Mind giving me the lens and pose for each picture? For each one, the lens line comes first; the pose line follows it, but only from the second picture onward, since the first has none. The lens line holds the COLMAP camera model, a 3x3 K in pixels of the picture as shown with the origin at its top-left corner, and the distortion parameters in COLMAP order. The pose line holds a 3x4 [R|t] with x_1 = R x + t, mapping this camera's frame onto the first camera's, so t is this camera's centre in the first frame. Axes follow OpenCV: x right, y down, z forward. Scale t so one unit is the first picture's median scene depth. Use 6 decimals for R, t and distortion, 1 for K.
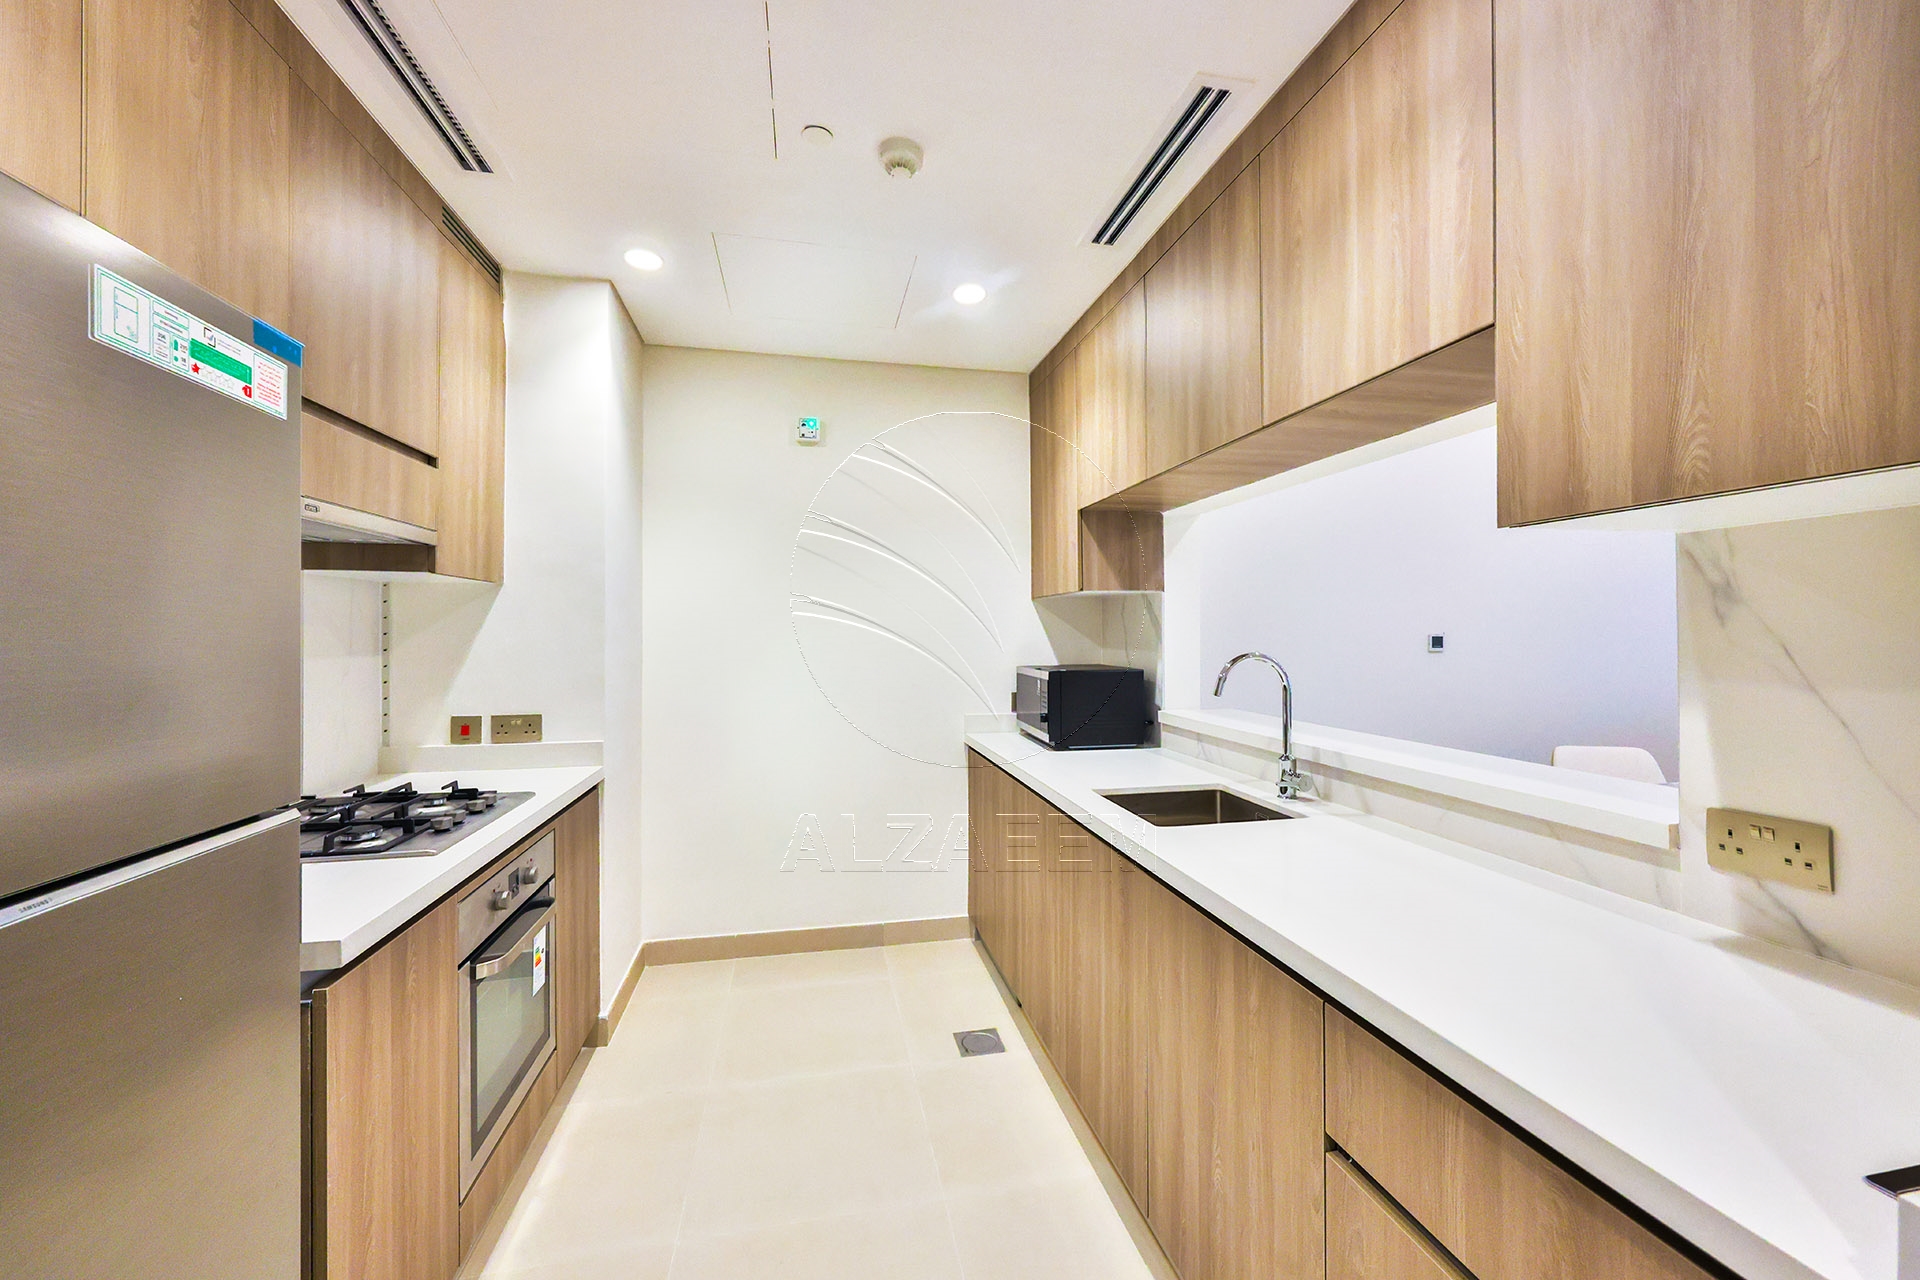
lens RADIAL K [[780.7, 0, 962.6], [0, 780.7, 630.5], [0, 0, 1]] dist [0.000393, -0.000333]
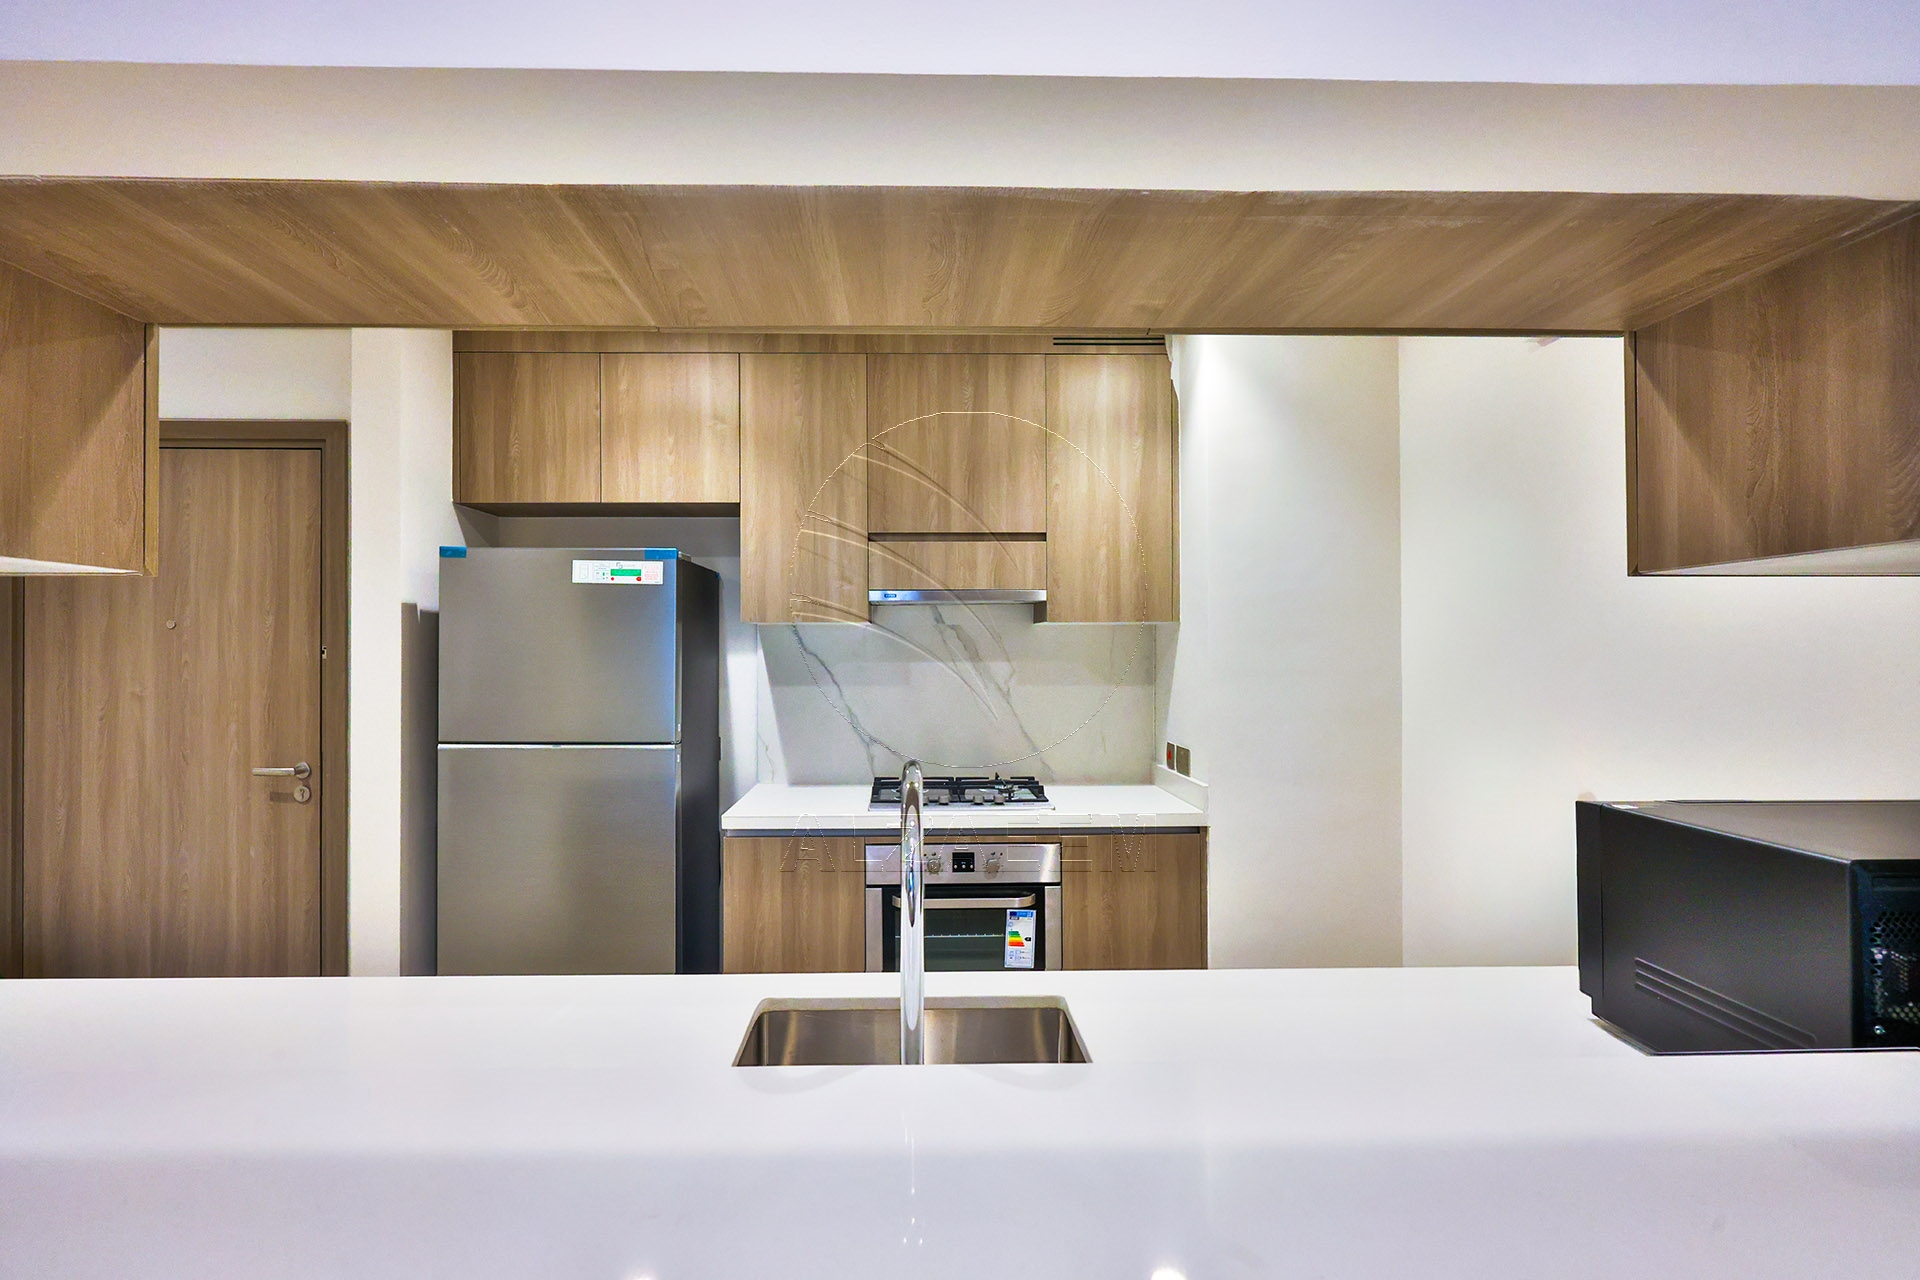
lens RADIAL K [[910.2, 0, 917.6], [0, 910.2, 641.6], [0, 0, 1]] dist [0.005398, 0.000499]
pose [[-0.170143, -0.016859, -0.985275, 1.939473], [0.001248, 0.999849, -0.017324, -0.039931], [0.985419, -0.004177, -0.170096, 2.431116]]
